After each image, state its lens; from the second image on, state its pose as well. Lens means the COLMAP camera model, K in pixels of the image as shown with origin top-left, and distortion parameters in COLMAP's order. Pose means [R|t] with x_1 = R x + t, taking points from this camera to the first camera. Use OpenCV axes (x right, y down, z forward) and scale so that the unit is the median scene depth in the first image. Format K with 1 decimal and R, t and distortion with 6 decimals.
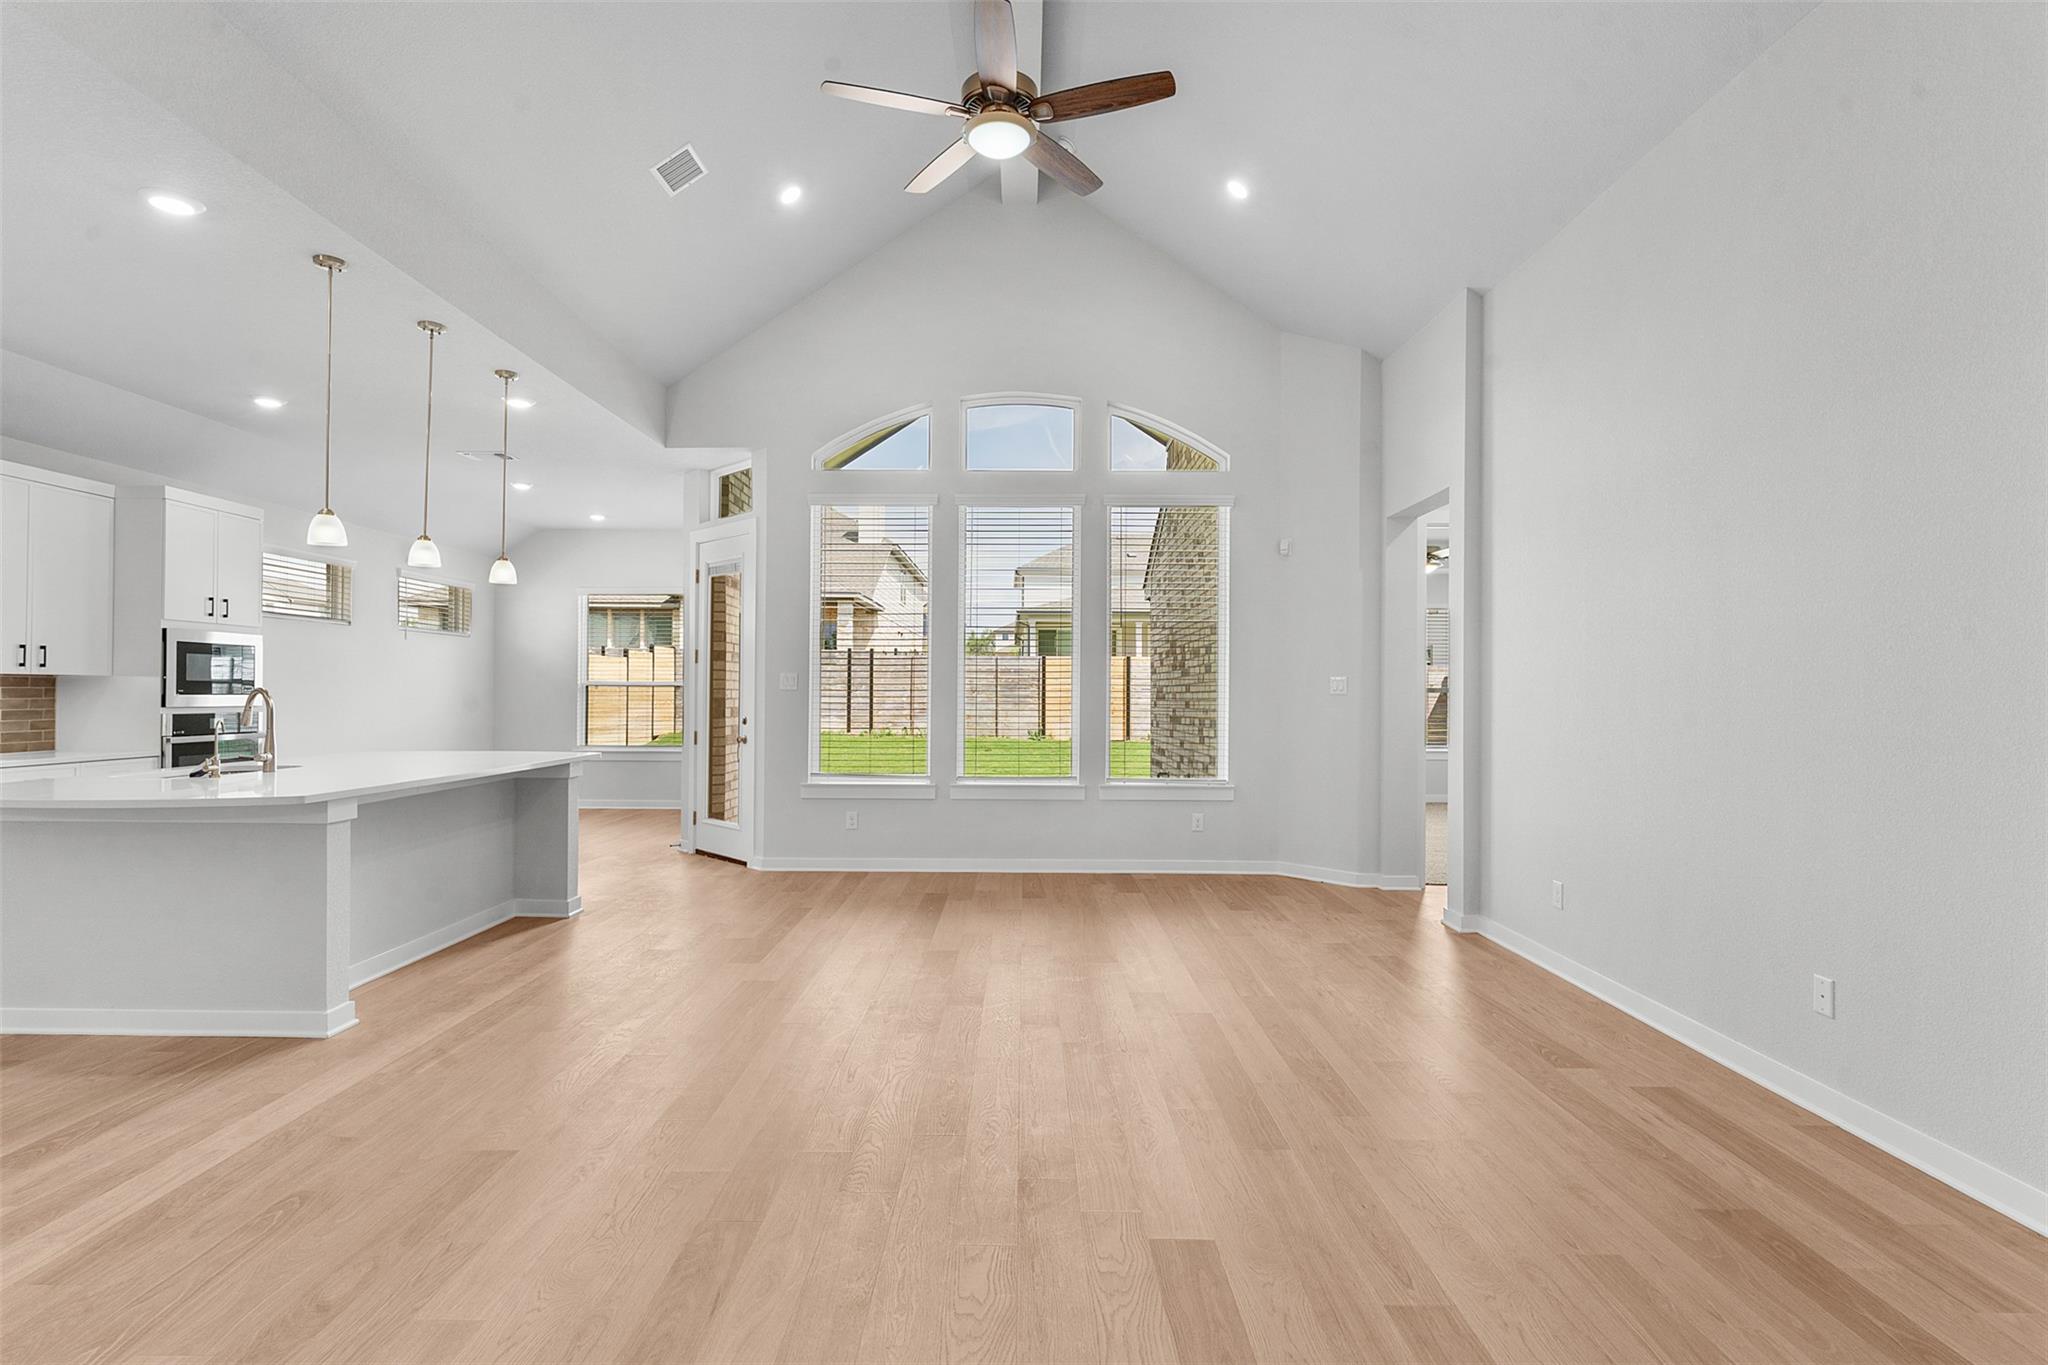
lens RADIAL K [[999.0, 0, 1024.8], [0, 999.0, 678.5], [0, 0, 1]] dist [0.002471, -0.000015]
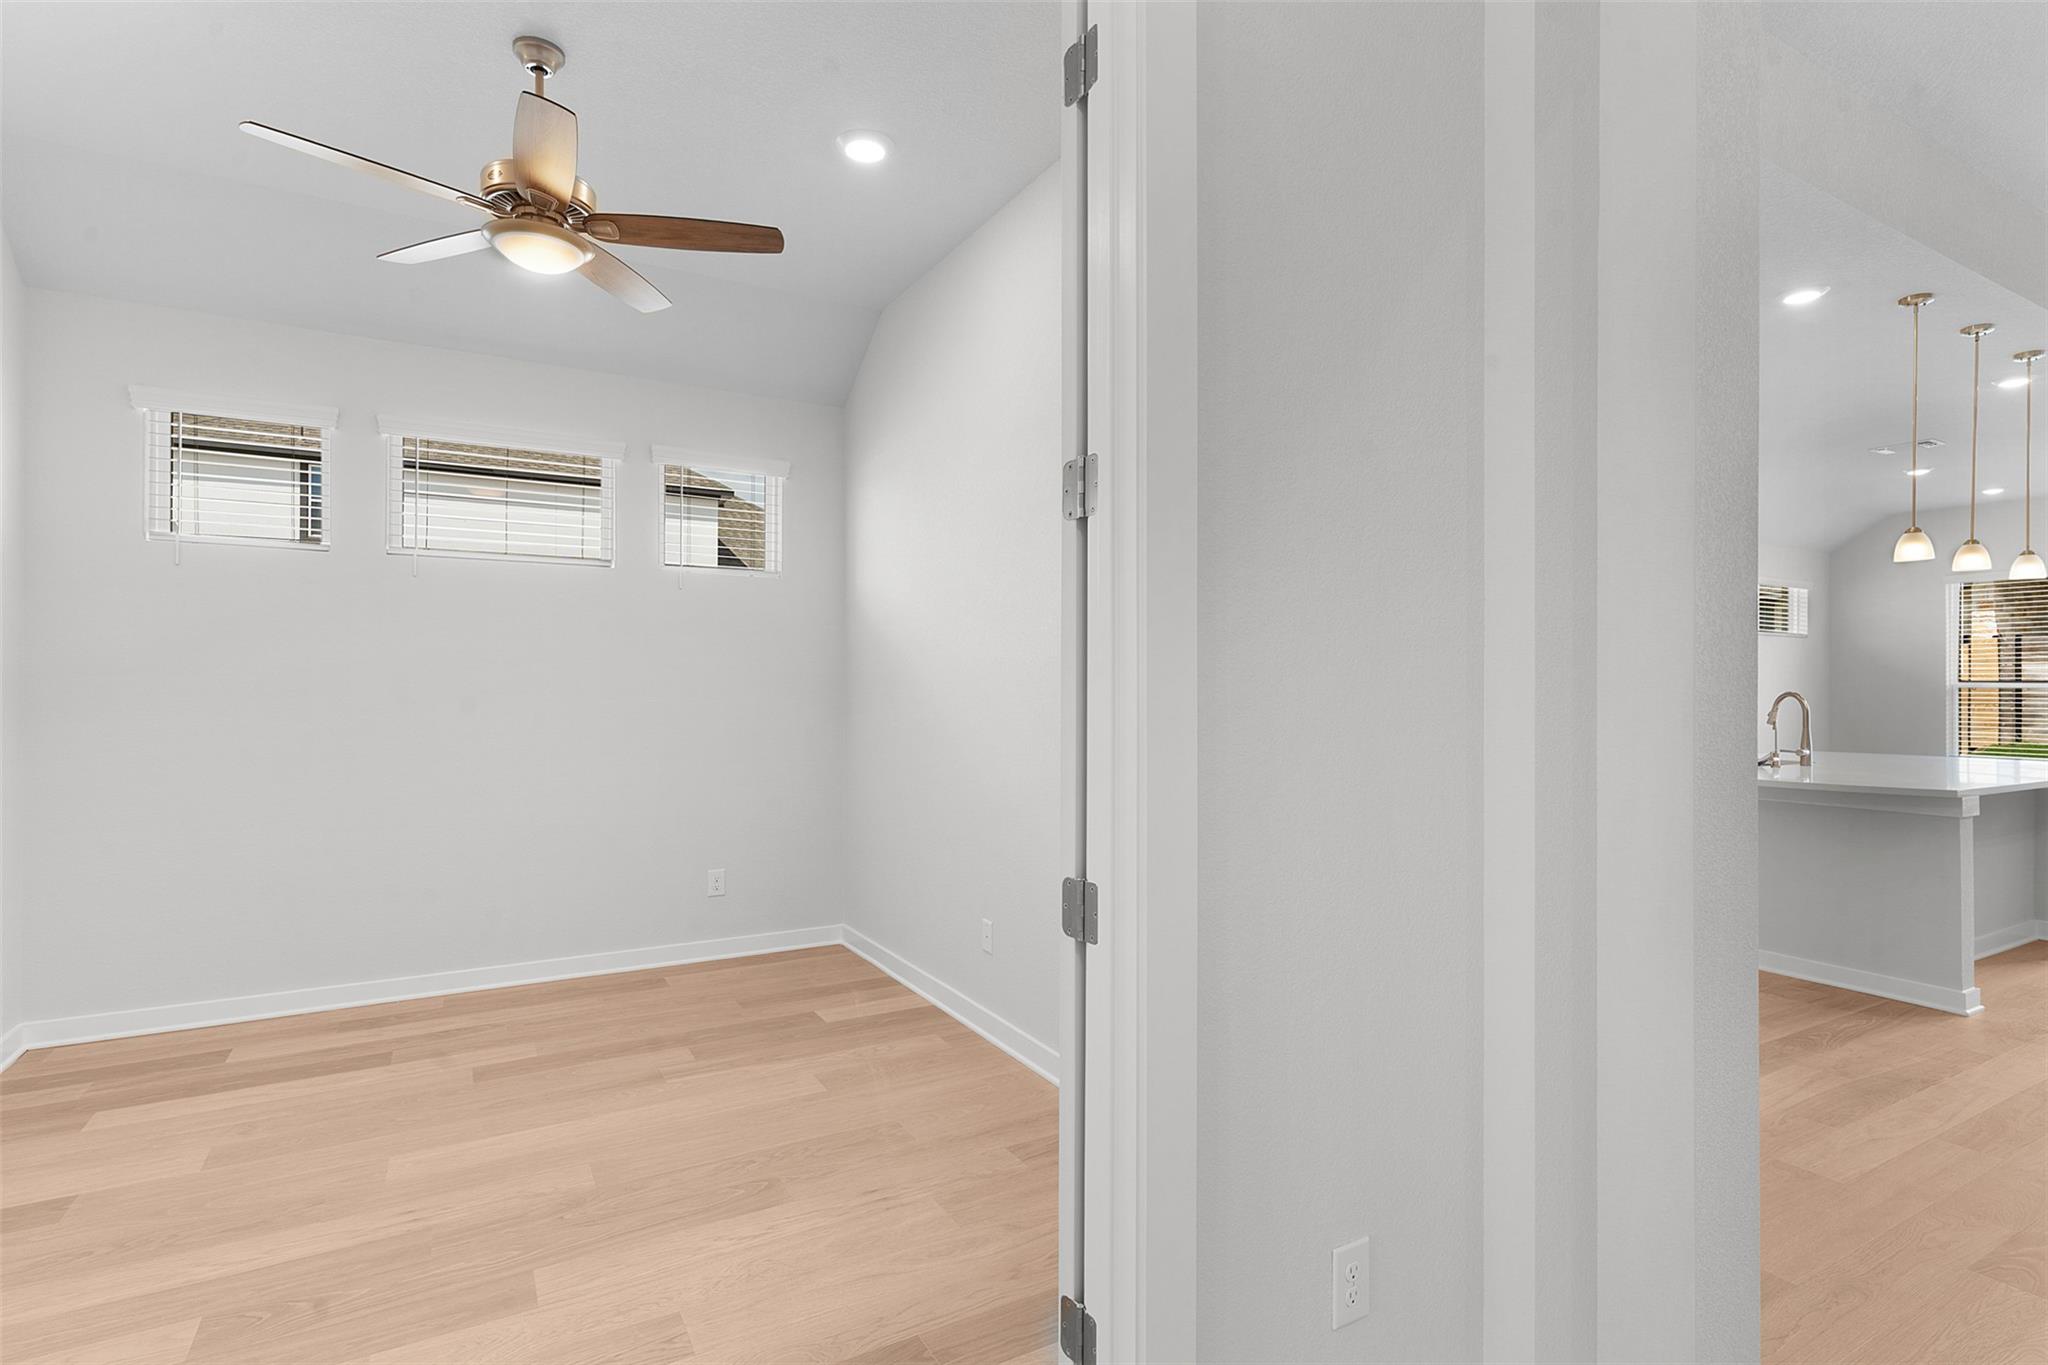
lens RADIAL K [[999.0, 0, 1023.4], [0, 999.0, 686.0], [0, 0, 1]] dist [0.002471, -0.000015]
pose [[0.500587, -0.006937, -0.865658, -0.207439], [0.008465, 0.999959, -0.003118, -0.001910], [0.865645, -0.005767, 0.500626, -0.327394]]
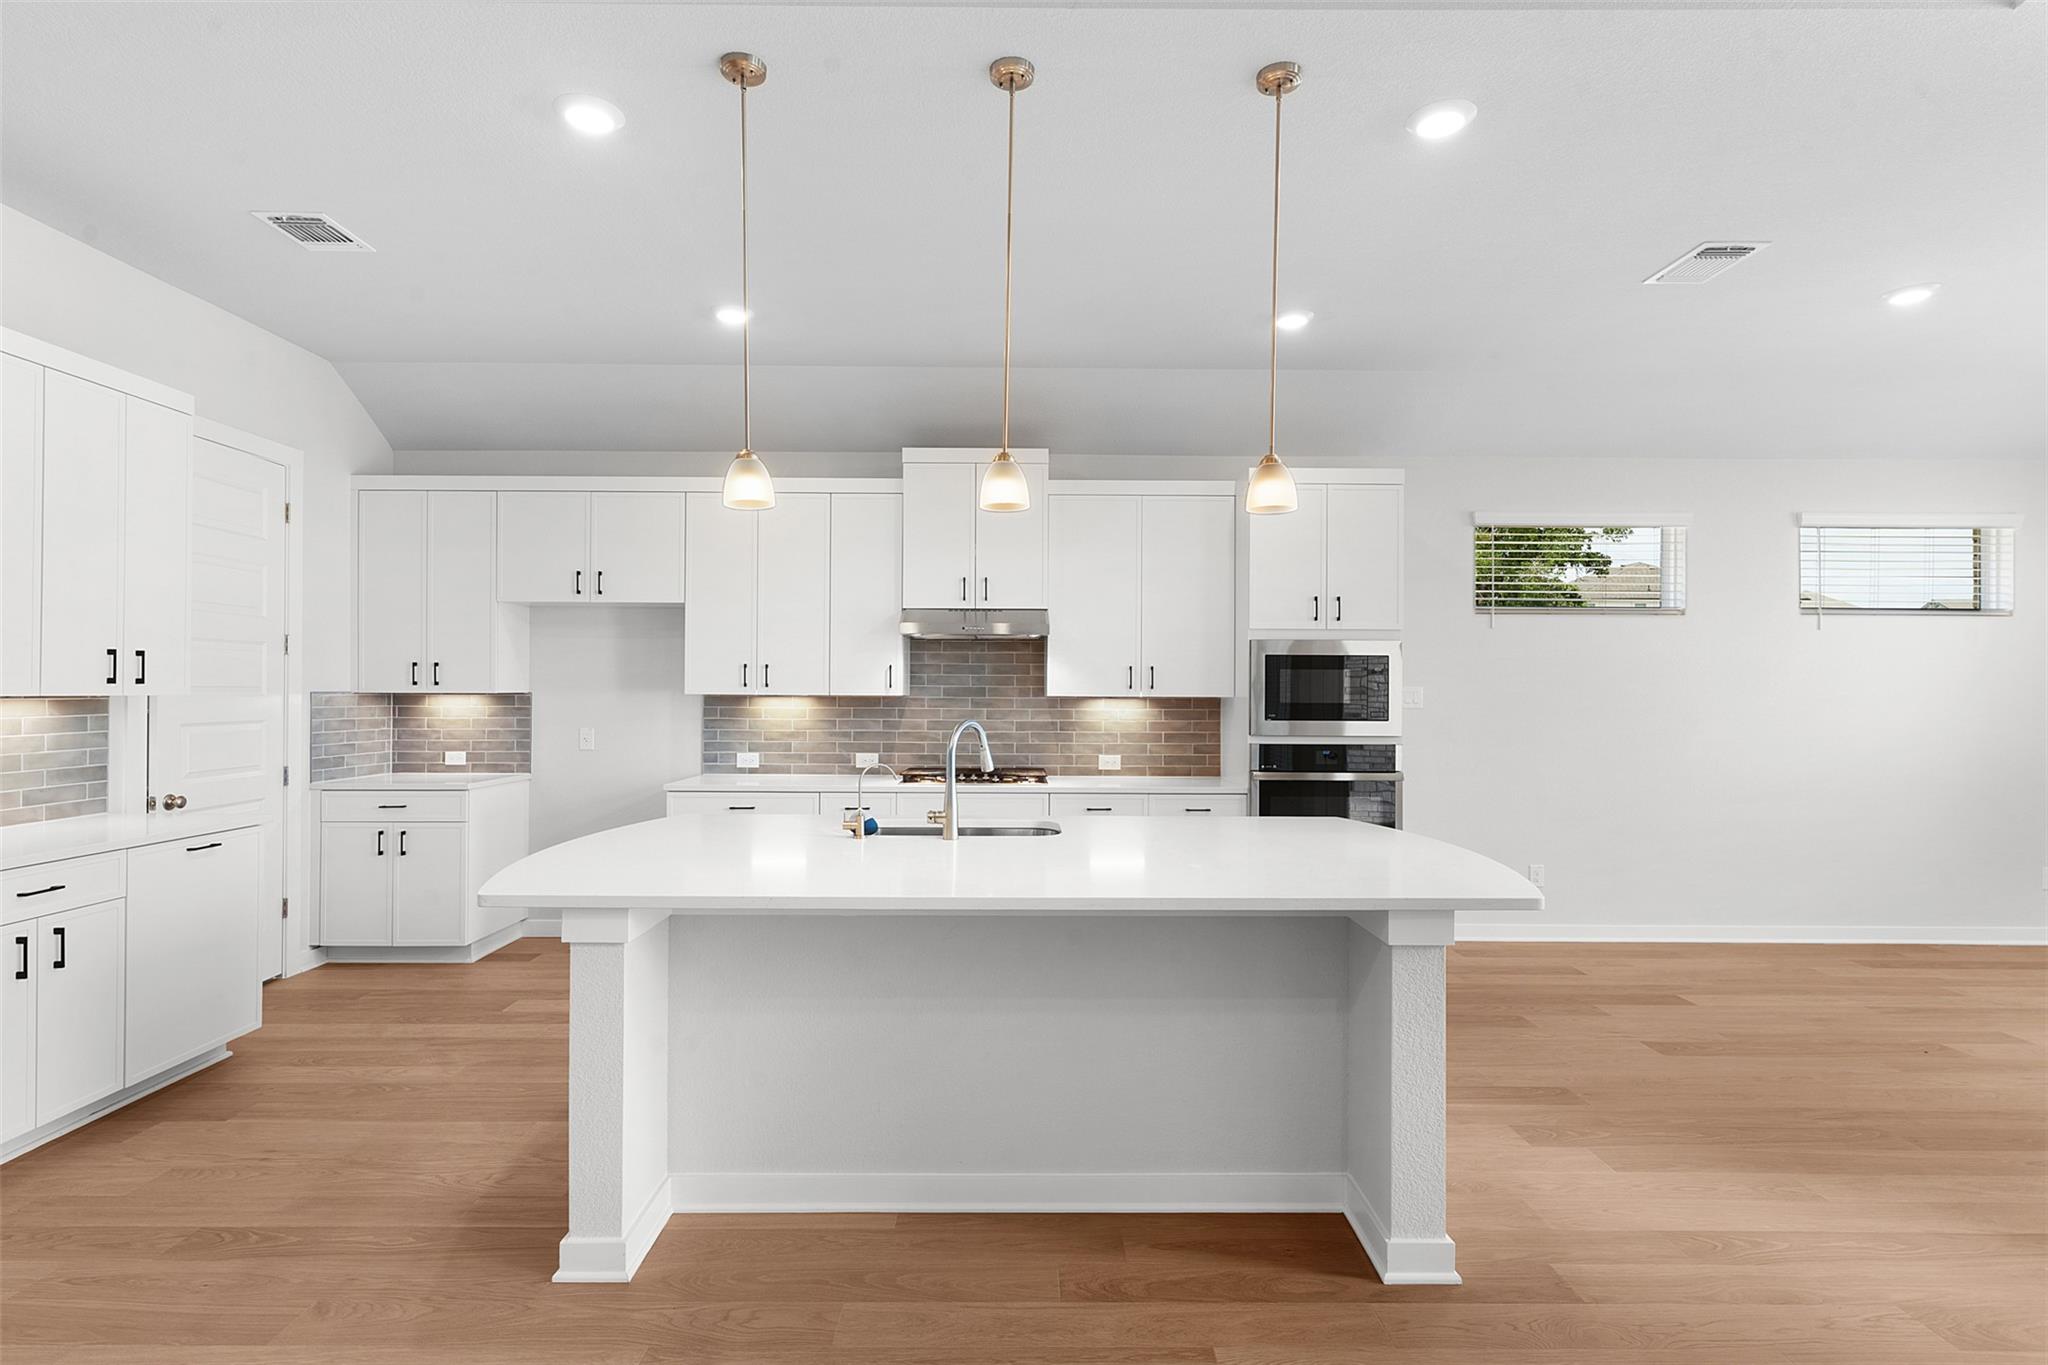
lens RADIAL K [[999.0, 0, 1015.5], [0, 999.0, 685.8], [0, 0, 1]] dist [0.002471, -0.000015]
pose [[0.008535, -0.008323, -0.999929, -0.043056], [0.007772, 0.999936, -0.008257, -0.008975], [0.999933, -0.007701, 0.008599, 1.001349]]
